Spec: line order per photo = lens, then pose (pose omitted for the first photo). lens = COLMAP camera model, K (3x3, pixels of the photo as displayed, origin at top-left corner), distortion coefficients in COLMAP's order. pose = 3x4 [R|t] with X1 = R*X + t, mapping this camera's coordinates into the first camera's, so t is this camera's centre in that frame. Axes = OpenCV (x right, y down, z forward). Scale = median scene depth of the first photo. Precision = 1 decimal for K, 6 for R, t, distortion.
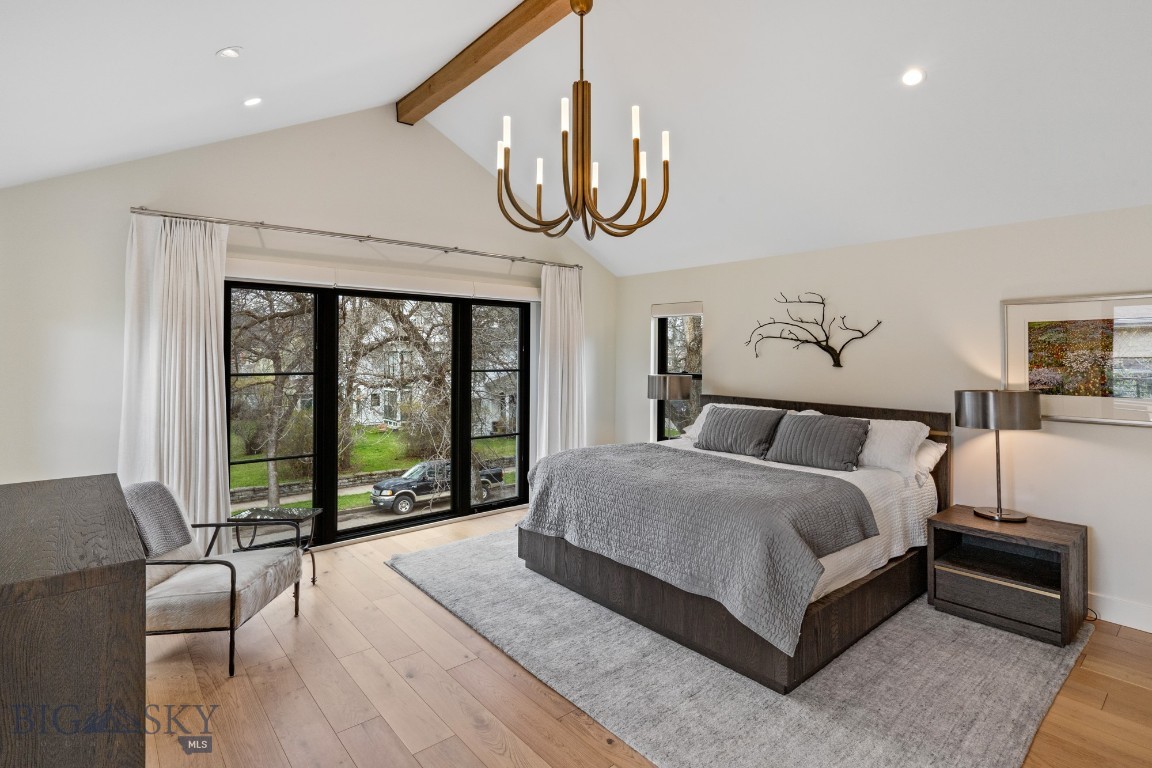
lens RADIAL K [[575.1, 0, 579.2], [0, 575.1, 349.0], [0, 0, 1]] dist [-0.000958, -0.000276]
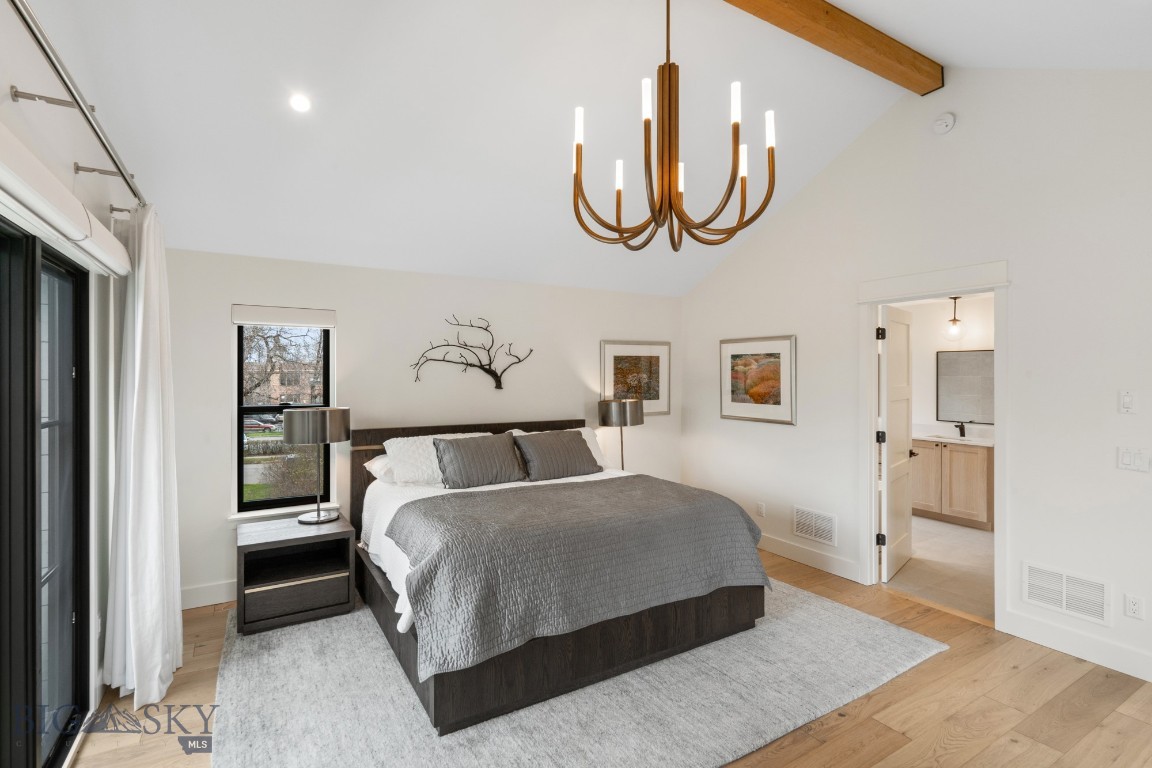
lens RADIAL K [[553.5, 0, 578.4], [0, 553.5, 371.9], [0, 0, 1]] dist [-0.000564, -0.000300]
pose [[0.155478, -0.000870, 0.987839, -0.703612], [-0.005039, 0.999986, 0.001674, -0.004569], [-0.987827, -0.005238, 0.155471, 0.843906]]
